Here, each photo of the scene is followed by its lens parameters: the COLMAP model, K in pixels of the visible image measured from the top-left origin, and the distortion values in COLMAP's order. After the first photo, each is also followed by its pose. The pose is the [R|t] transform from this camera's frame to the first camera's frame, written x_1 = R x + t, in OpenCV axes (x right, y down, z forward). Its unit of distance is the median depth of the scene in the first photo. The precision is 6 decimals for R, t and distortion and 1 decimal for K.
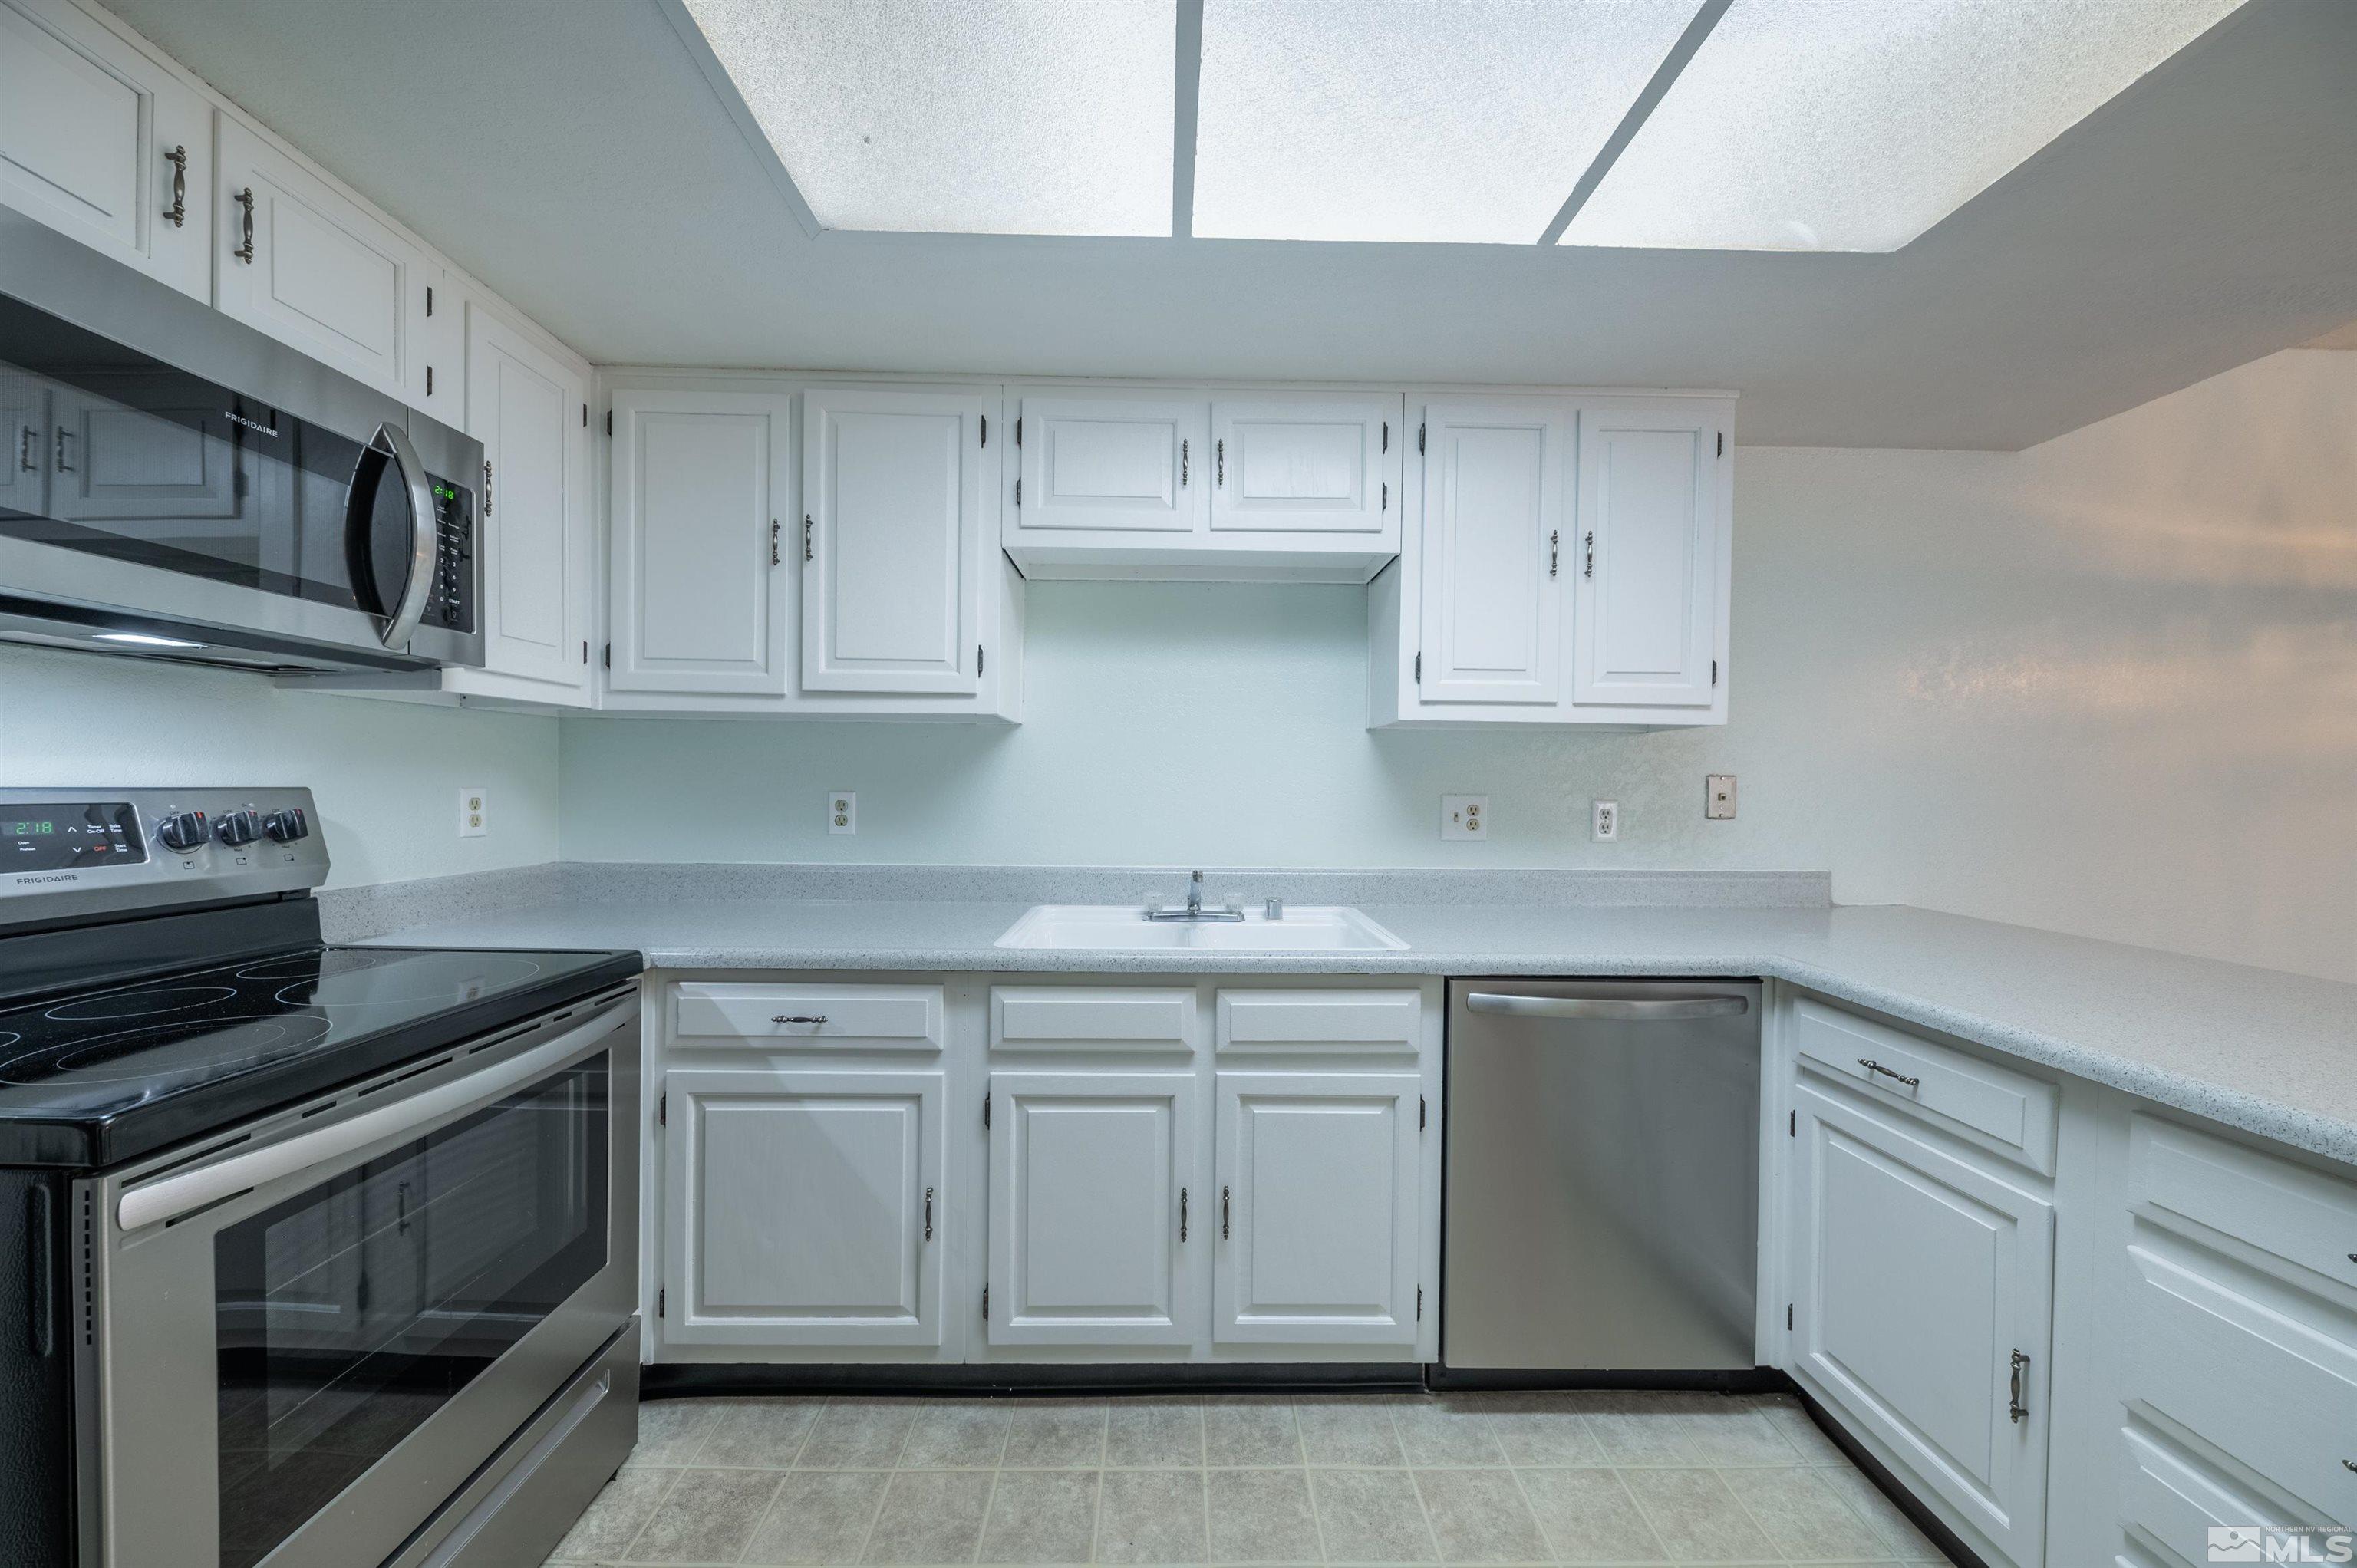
lens RADIAL K [[815.0, 0, 1179.2], [0, 815.0, 794.3], [0, 0, 1]] dist [0.009309, -0.005648]
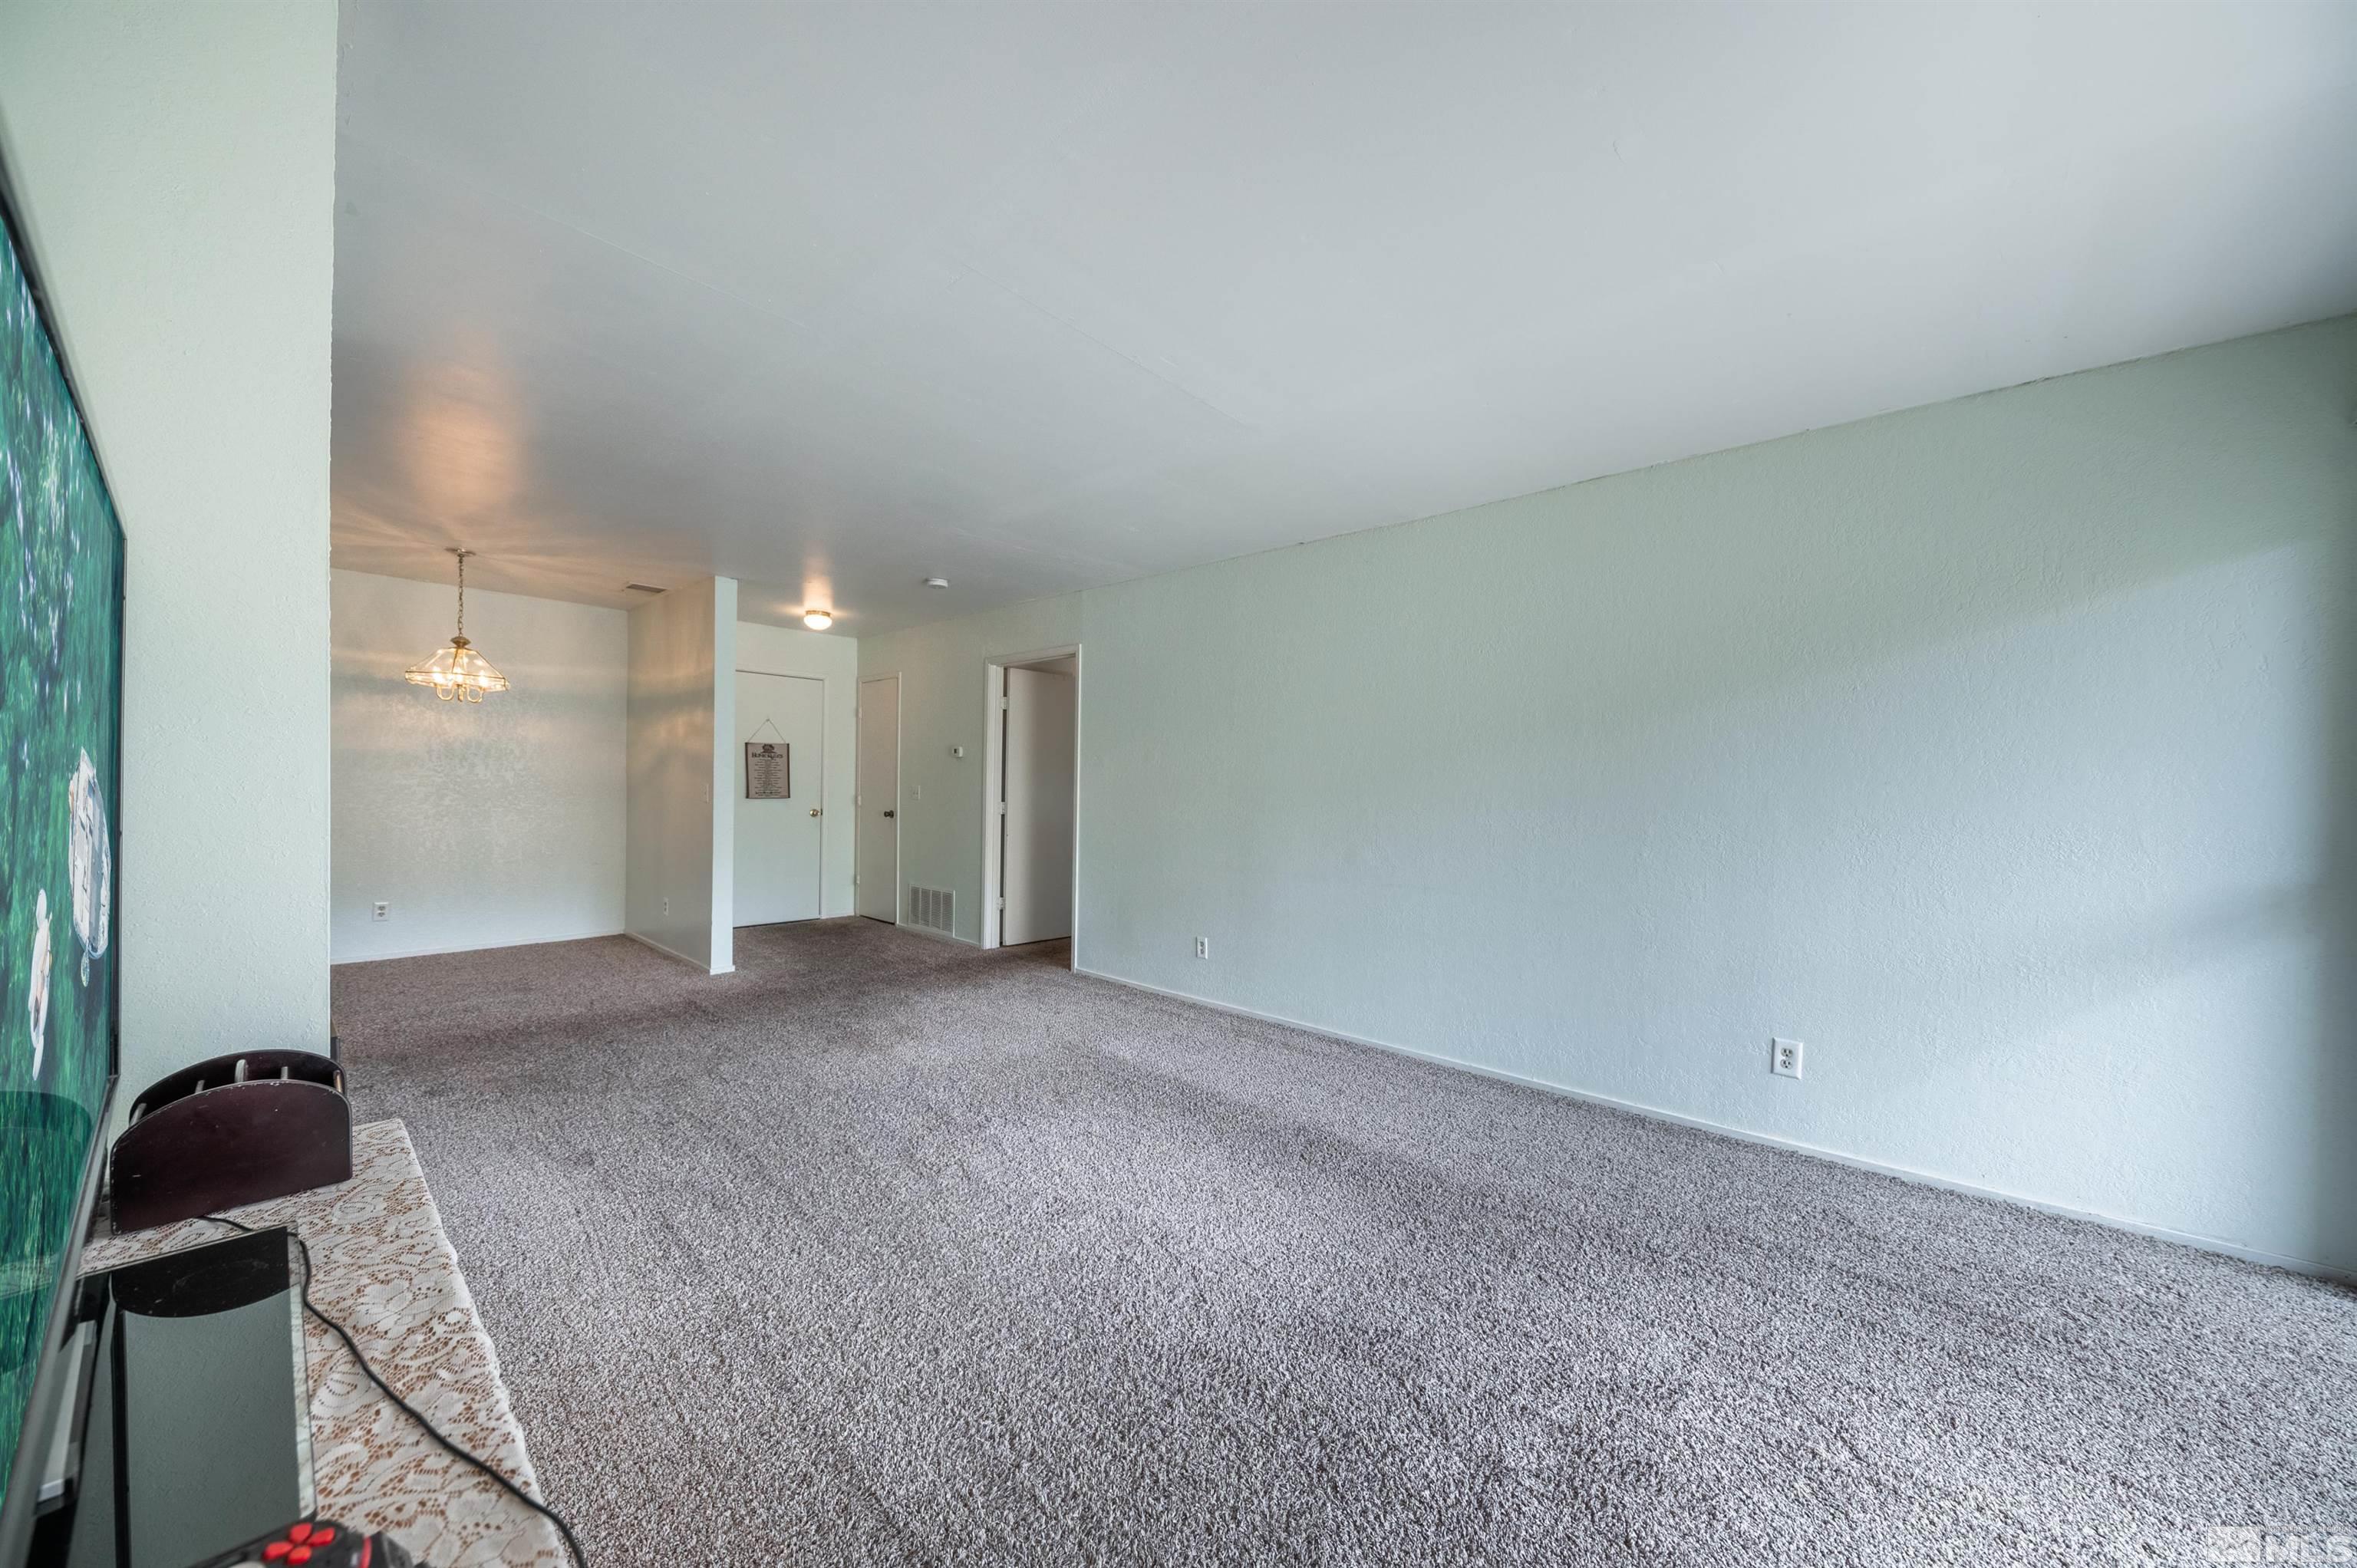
lens RADIAL K [[815.0, 0, 1162.0], [0, 815.0, 788.0], [0, 0, 1]] dist [0.009309, -0.005648]
pose [[0.670358, -0.004515, 0.742025, 1.620950], [-0.000060, 0.999981, 0.006139, 0.056138], [-0.742038, -0.004160, 0.670345, -3.083685]]
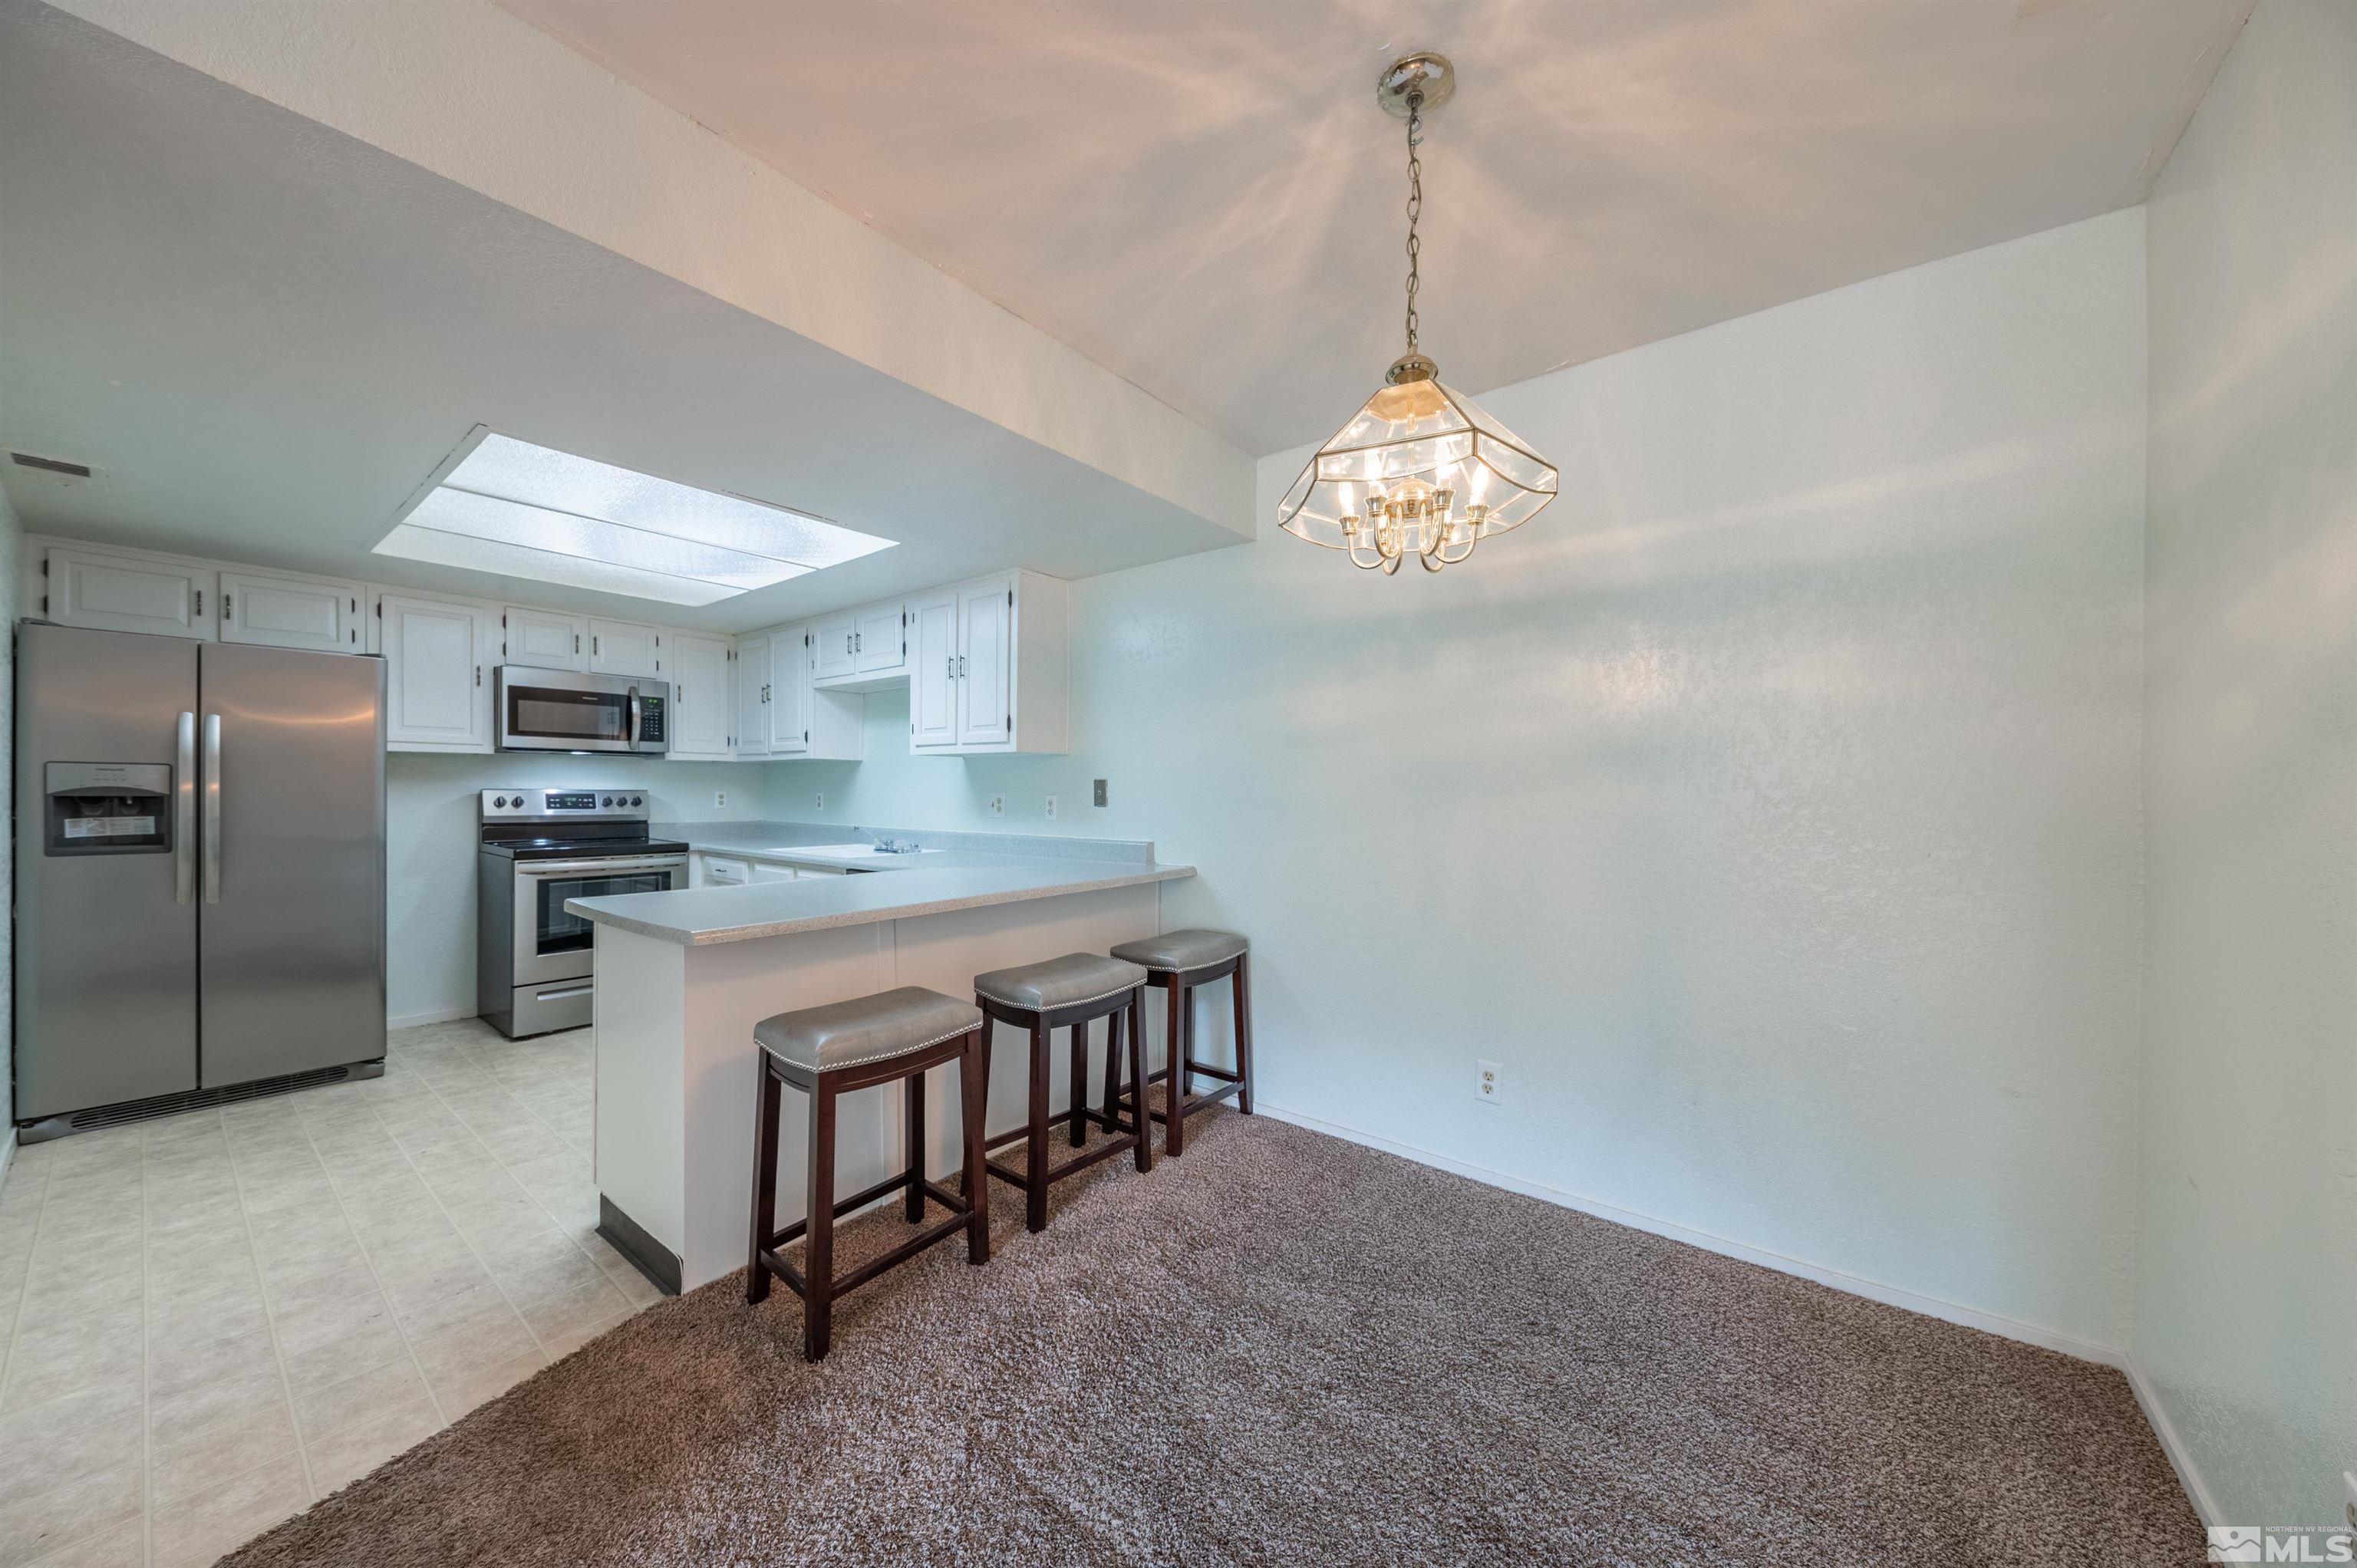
lens RADIAL K [[815.0, 0, 1175.2], [0, 815.0, 795.1], [0, 0, 1]] dist [0.009309, -0.005648]
pose [[0.775172, -0.002218, -0.631747, 2.478423], [-0.004949, 0.999942, -0.009583, 0.031142], [0.631731, 0.010554, 0.775115, -0.201661]]
